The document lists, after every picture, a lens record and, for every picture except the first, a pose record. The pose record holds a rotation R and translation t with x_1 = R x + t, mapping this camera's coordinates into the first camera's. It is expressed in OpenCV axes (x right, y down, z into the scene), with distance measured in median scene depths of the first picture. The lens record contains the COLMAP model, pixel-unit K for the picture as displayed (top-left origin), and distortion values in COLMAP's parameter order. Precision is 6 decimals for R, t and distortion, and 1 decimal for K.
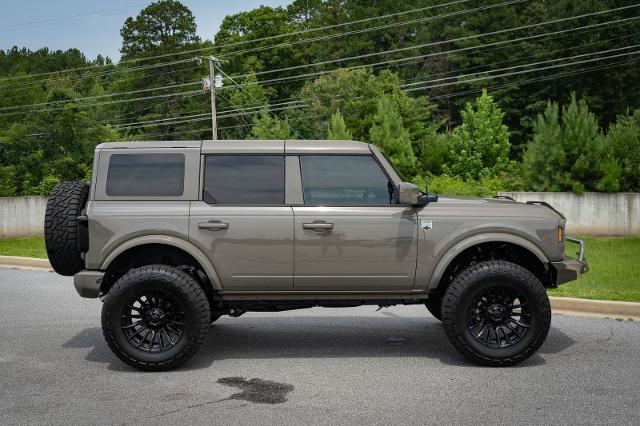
lens RADIAL K [[848.3, 0, 319.5], [0, 848.3, 214.0], [0, 0, 1]] dist [0.031455, 0.034332]
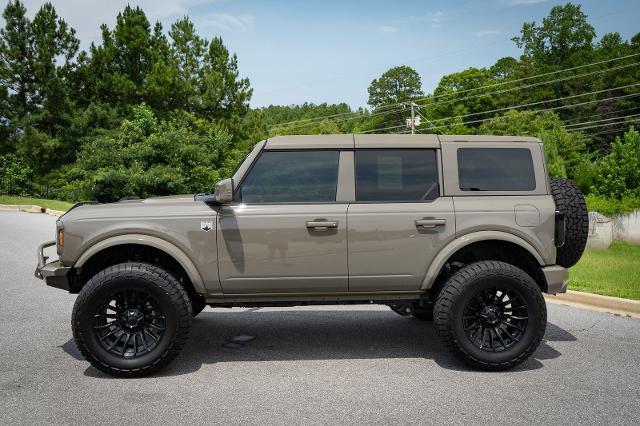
lens RADIAL K [[603.3, 0, 318.5], [0, 603.3, 211.1], [0, 0, 1]] dist [0.010968, 0.002347]
pose [[0.942939, 0.041456, -0.330374, 0.039367], [-0.046551, 0.998888, -0.007522, 0.002286], [0.329695, 0.022472, 0.943820, 0.021862]]
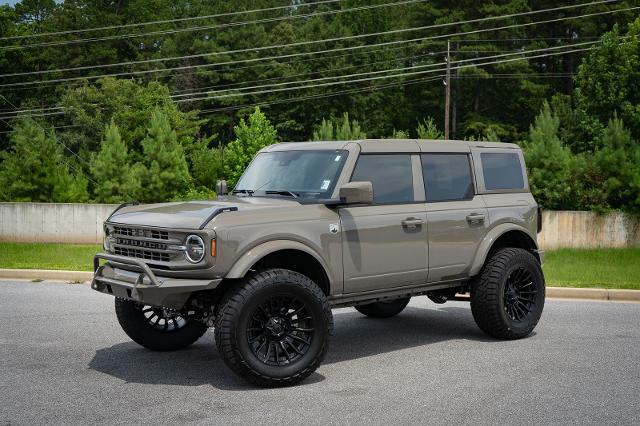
lens RADIAL K [[905.6, 0, 321.7], [0, 905.6, 221.0], [0, 0, 1]] dist [0.012714, 0.069131]
pose [[0.947251, 0.003549, 0.320474, -0.048866], [0.002365, 0.999834, -0.018064, 0.005876], [-0.320485, 0.017869, 0.947085, -0.026445]]
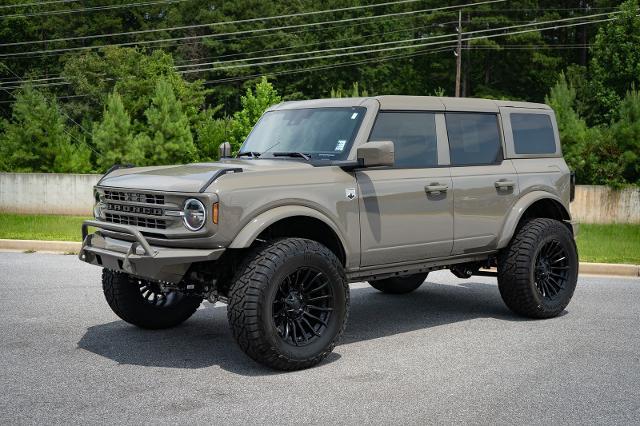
lens RADIAL K [[905.6, 0, 321.7], [0, 905.6, 221.0], [0, 0, 1]] dist [0.012714, 0.069131]
pose [[0.949244, 0.001328, 0.314537, -0.045483], [-0.004589, 0.999943, 0.009627, 0.007003], [-0.314506, -0.010582, 0.949196, -0.012790]]
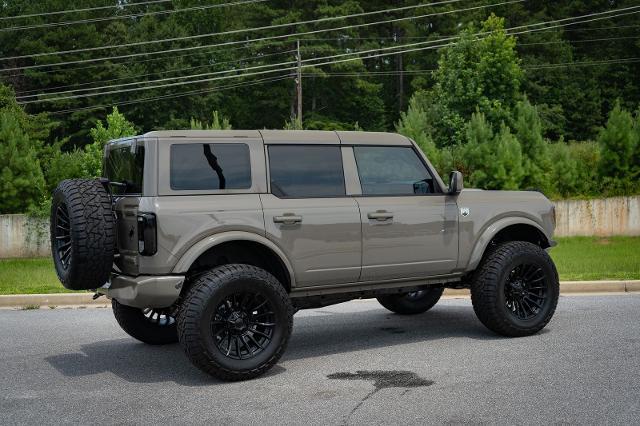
lens RADIAL K [[884.1, 0, 319.0], [0, 884.1, 213.6], [0, 0, 1]] dist [0.016835, 0.074876]
pose [[0.857983, -0.030968, 0.512744, -0.078365], [0.048718, 0.998587, -0.021209, 0.003967], [-0.511363, 0.043176, 0.858280, 0.017351]]
